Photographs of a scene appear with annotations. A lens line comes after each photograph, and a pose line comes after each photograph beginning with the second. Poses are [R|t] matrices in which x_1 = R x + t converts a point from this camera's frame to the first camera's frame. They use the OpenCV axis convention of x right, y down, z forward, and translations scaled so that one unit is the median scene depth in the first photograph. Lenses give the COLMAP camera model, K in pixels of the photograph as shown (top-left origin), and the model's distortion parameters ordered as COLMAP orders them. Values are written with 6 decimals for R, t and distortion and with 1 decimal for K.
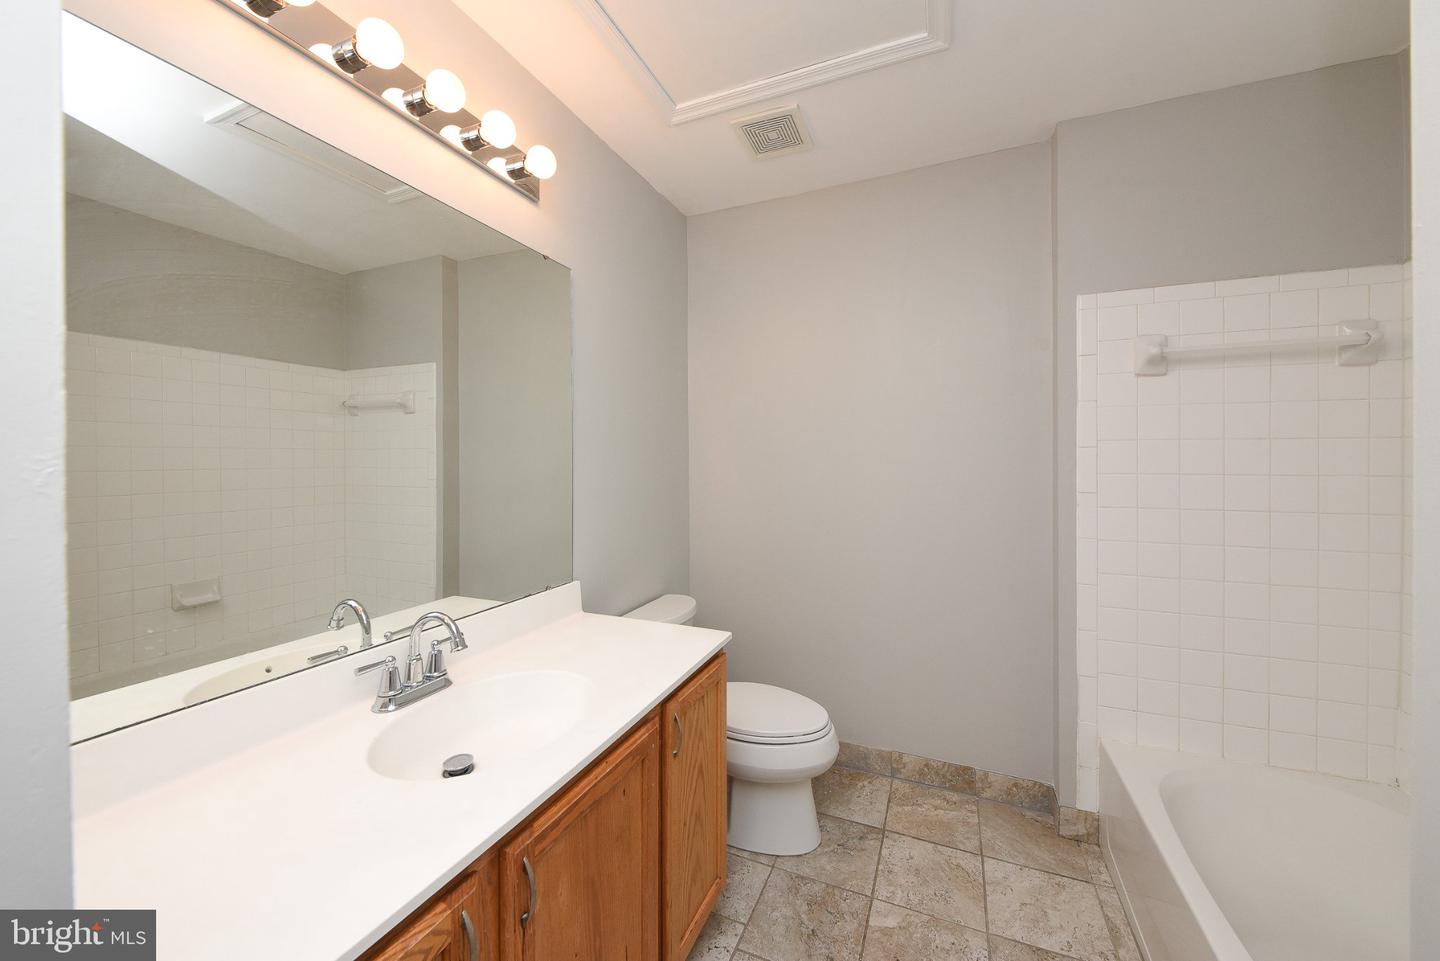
lens RADIAL K [[518.8, 0, 723.2], [0, 518.8, 471.5], [0, 0, 1]] dist [0.013816, -0.009757]
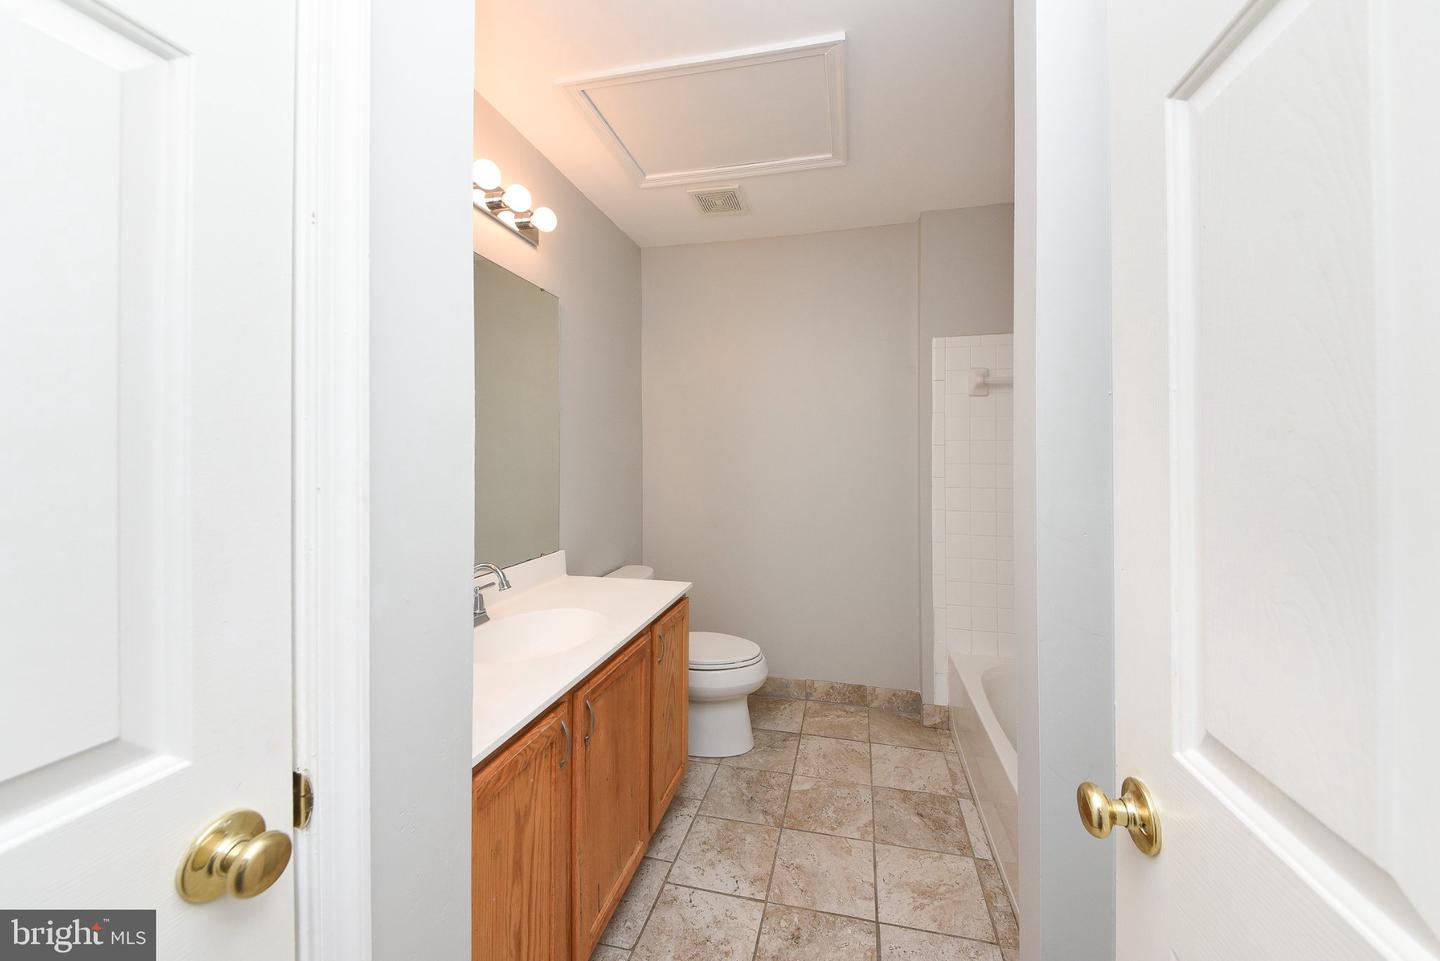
lens RADIAL K [[518.8, 0, 723.2], [0, 518.8, 471.5], [0, 0, 1]] dist [0.013816, -0.009757]
pose [[0.987188, -0.000917, 0.159561, -0.107071], [0.000037, 0.999985, 0.005520, 0.017028], [-0.159563, -0.005444, 0.987173, -0.300255]]
